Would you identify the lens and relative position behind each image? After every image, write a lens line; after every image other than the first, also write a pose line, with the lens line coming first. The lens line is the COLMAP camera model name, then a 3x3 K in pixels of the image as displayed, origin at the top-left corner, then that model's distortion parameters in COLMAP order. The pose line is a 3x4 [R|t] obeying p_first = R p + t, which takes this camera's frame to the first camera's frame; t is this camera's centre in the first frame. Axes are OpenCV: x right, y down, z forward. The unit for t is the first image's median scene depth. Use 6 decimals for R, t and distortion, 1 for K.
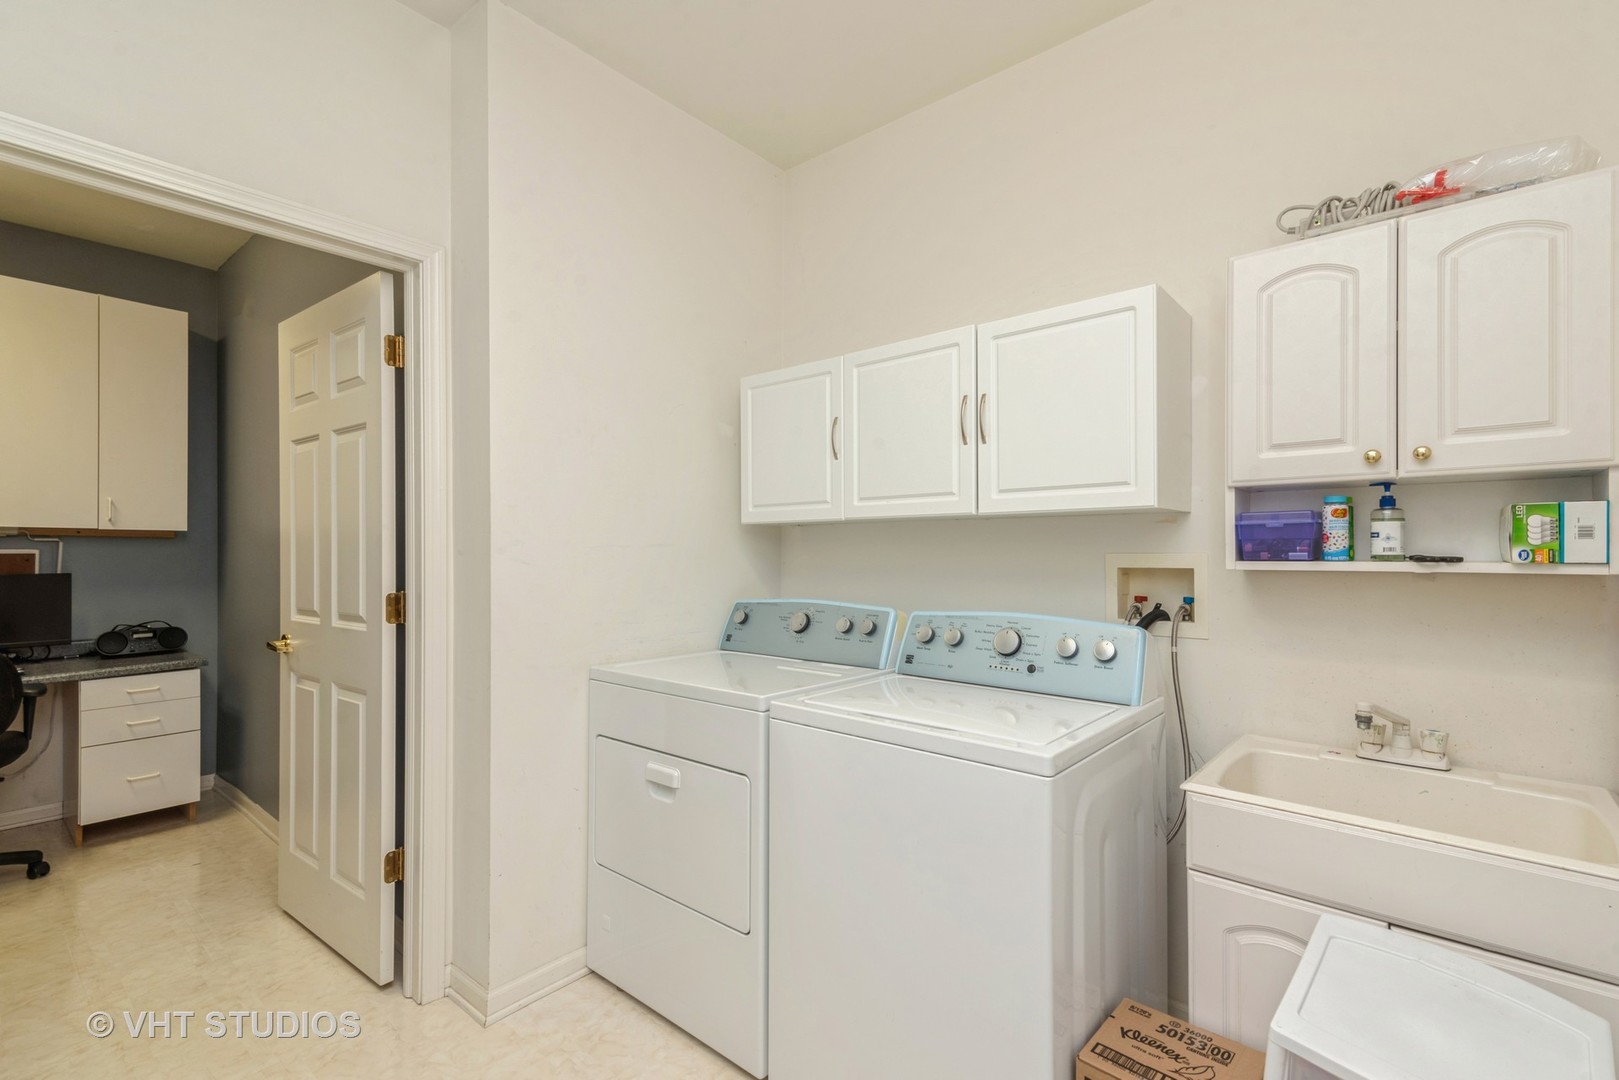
lens RADIAL K [[728.6, 0, 811.0], [0, 728.6, 553.5], [0, 0, 1]] dist [0.017667, 0.000137]
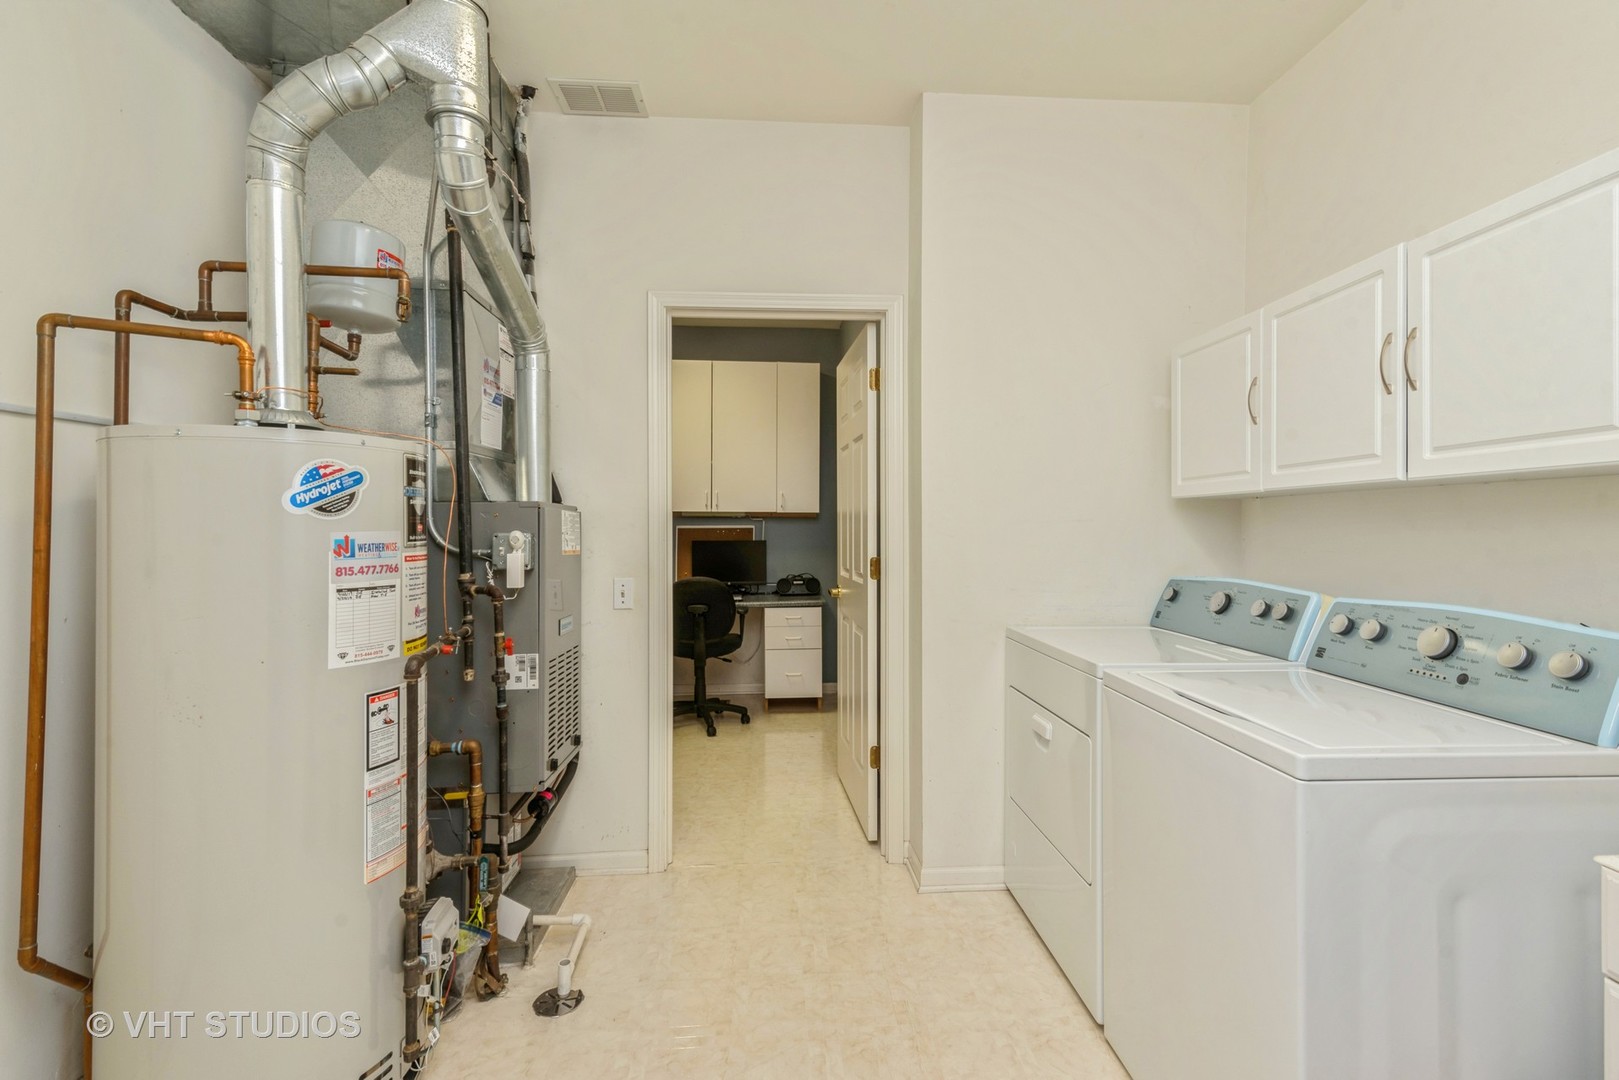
lens RADIAL K [[728.6, 0, 814.5], [0, 728.6, 533.6], [0, 0, 1]] dist [0.017667, 0.000137]
pose [[0.696888, 0.005719, -0.717157, 0.275368], [0.000210, 0.999967, 0.008179, -0.001083], [0.717180, -0.005850, 0.696864, -0.021209]]
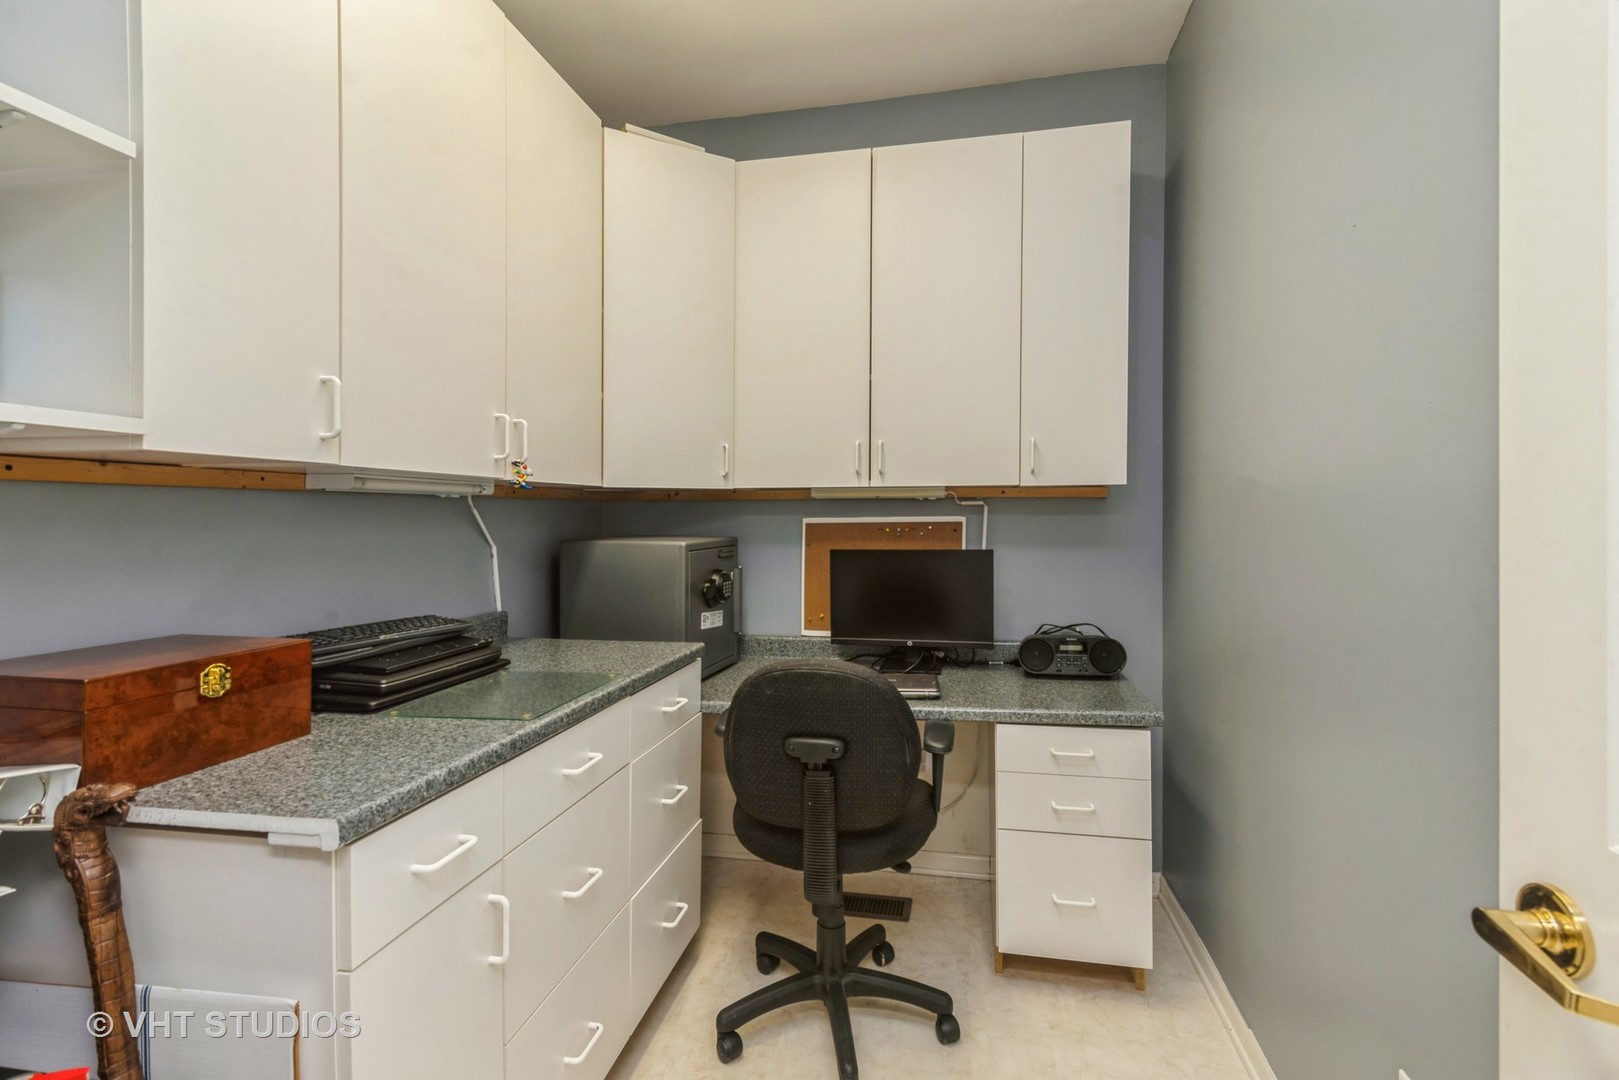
lens RADIAL K [[728.6, 0, 816.9], [0, 728.6, 531.3], [0, 0, 1]] dist [0.017667, 0.000137]
pose [[0.481855, 0.017675, -0.876073, -0.662240], [0.005847, 0.999709, 0.023385, -0.012099], [0.876232, -0.016391, 0.481611, 0.729591]]
